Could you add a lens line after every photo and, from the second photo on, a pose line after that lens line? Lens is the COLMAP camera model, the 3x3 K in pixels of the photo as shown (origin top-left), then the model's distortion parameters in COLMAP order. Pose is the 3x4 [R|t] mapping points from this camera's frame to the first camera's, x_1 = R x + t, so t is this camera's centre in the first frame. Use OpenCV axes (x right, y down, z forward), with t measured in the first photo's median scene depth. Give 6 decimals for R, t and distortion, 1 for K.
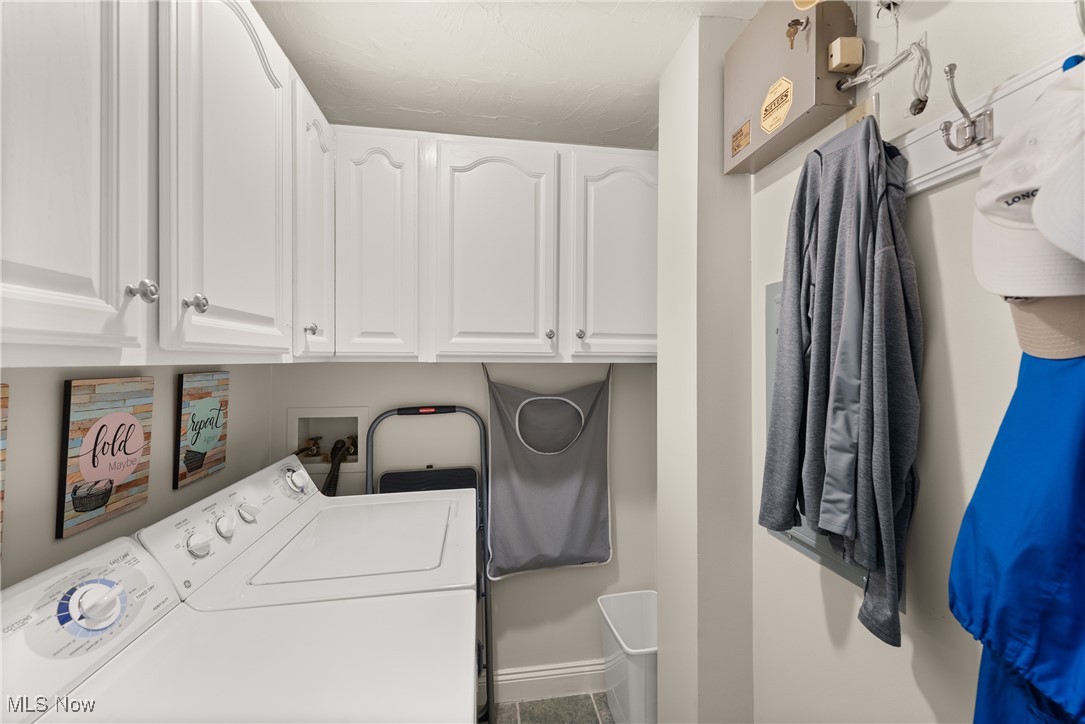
lens RADIAL K [[427.2, 0, 540.3], [0, 427.2, 363.6], [0, 0, 1]] dist [0.003692, -0.000139]
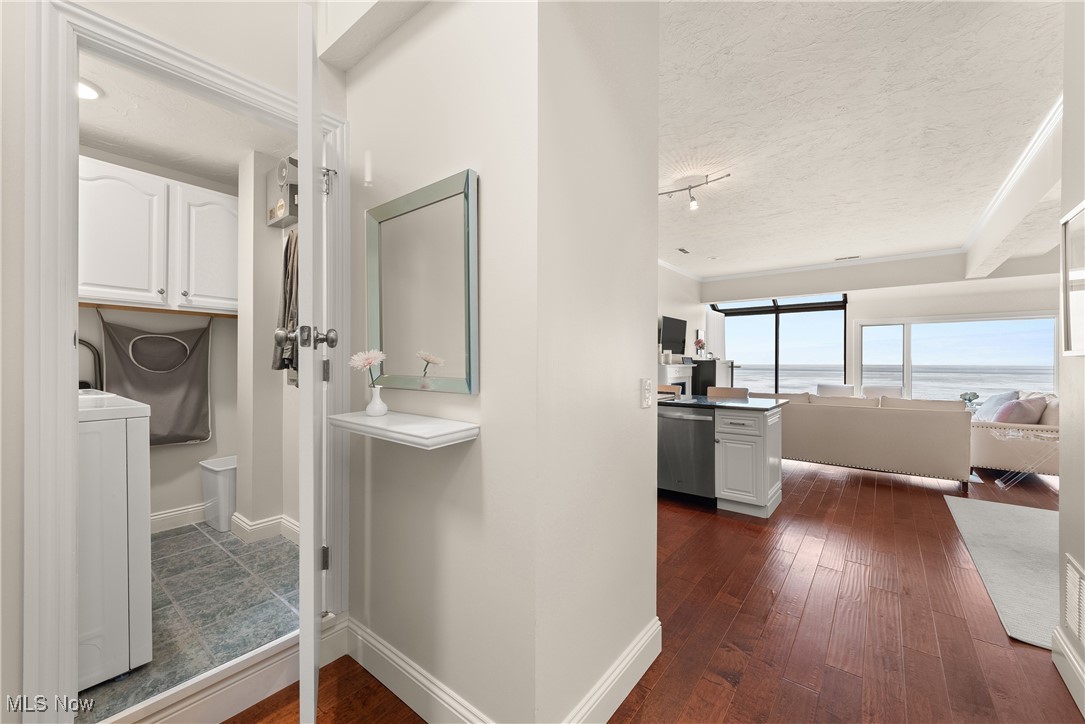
lens RADIAL K [[427.2, 0, 541.3], [0, 427.2, 368.9], [0, 0, 1]] dist [0.003692, -0.000139]
pose [[0.722677, 0.002856, 0.691180, -0.059599], [-0.003322, 0.999994, -0.000659, 0.230202], [-0.691178, -0.001820, 0.722682, -1.240791]]
